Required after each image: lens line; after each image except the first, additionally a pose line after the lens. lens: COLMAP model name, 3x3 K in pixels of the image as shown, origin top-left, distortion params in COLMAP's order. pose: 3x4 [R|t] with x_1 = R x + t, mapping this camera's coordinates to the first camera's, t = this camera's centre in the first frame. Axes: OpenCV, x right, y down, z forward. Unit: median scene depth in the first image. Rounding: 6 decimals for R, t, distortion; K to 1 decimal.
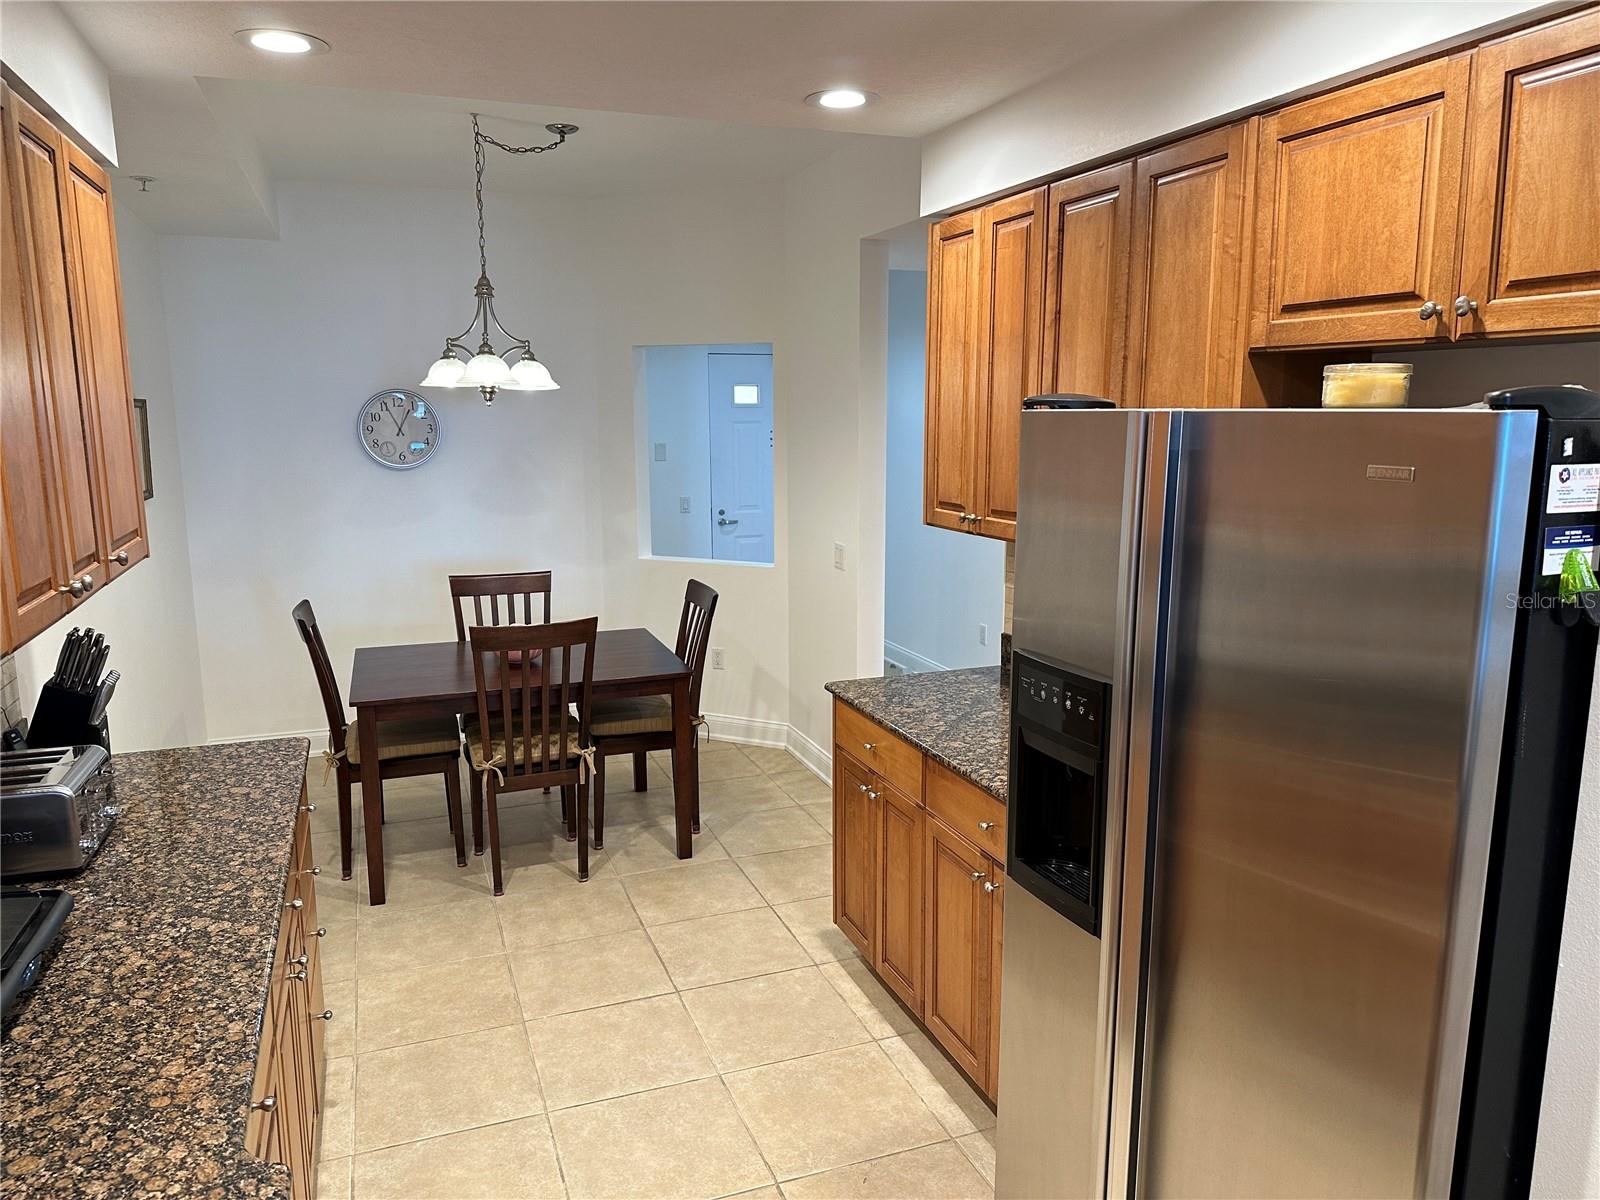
lens RADIAL K [[1120.4, 0, 800.0], [0, 1120.4, 600.0], [0, 0, 1]] dist [0.001006, -0.018077]
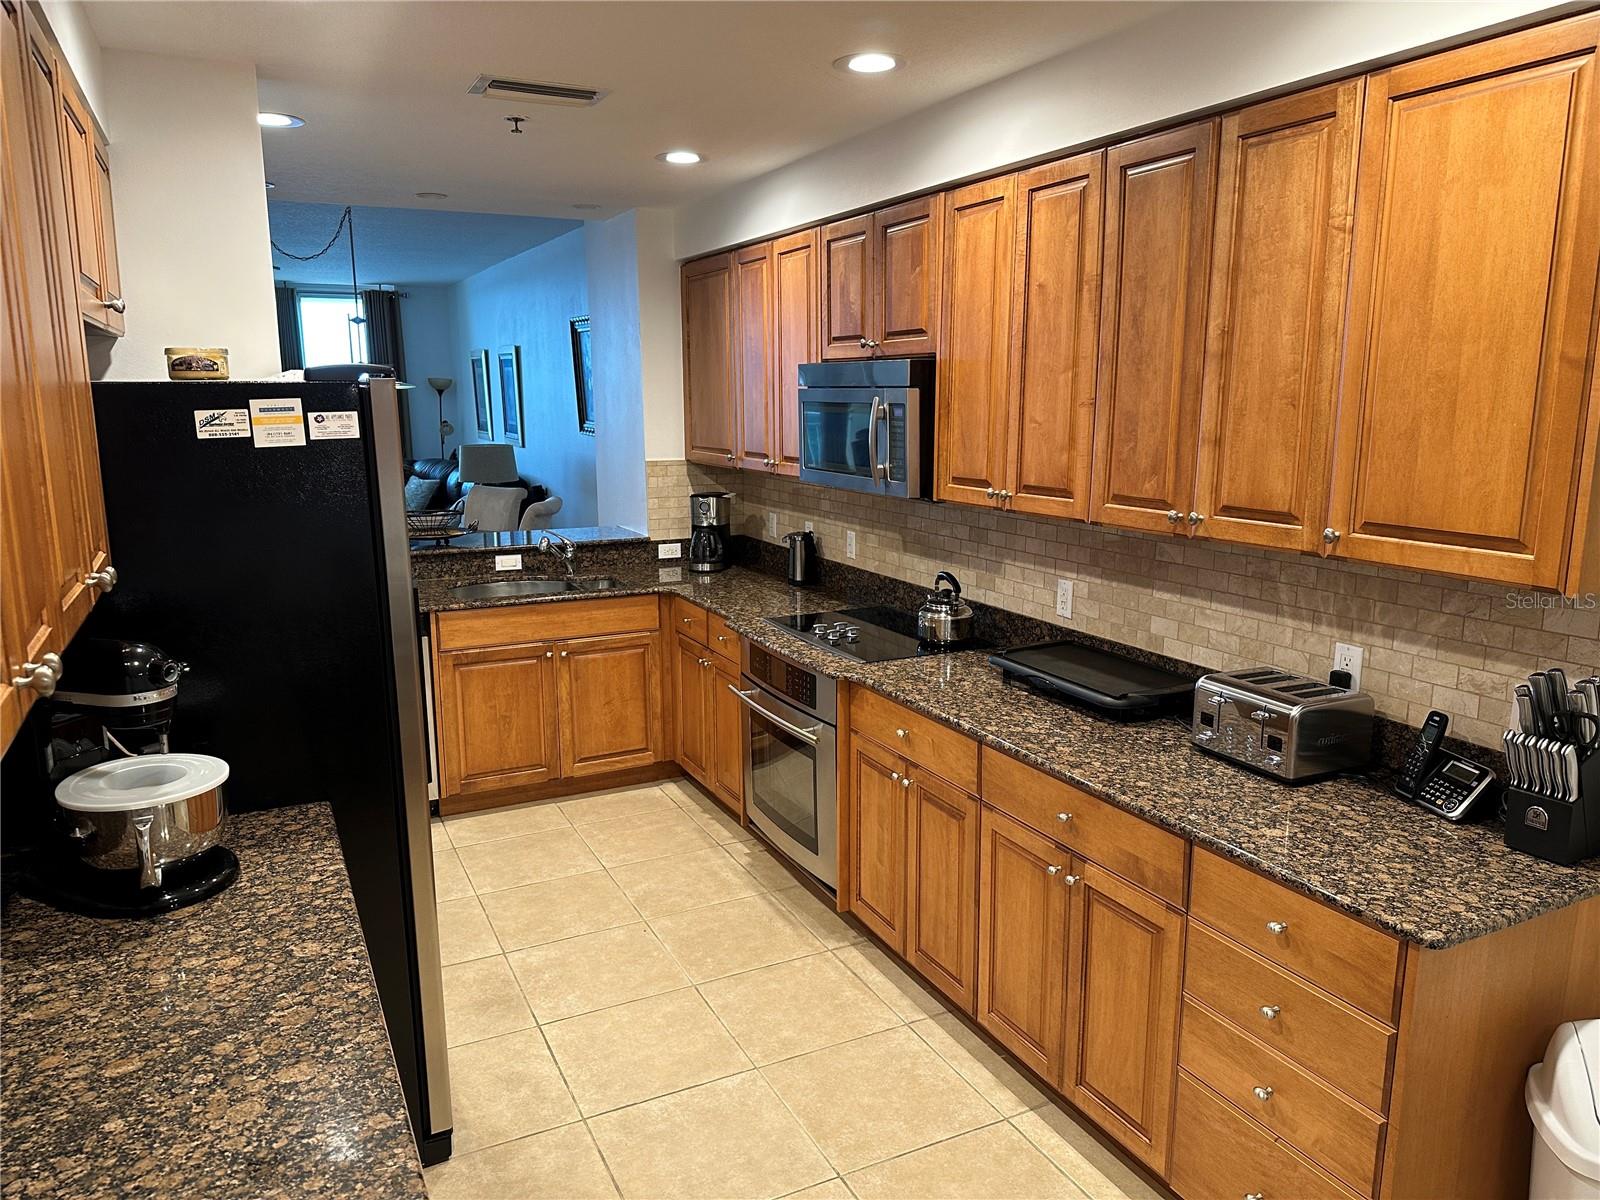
lens RADIAL K [[1120.4, 0, 800.0], [0, 1120.4, 600.0], [0, 0, 1]] dist [0.001006, -0.018077]
pose [[-0.995230, 0.022347, -0.094958, -0.082048], [-0.012302, 0.936888, 0.349413, -0.317758], [0.096773, 0.348914, -0.932145, 1.909839]]
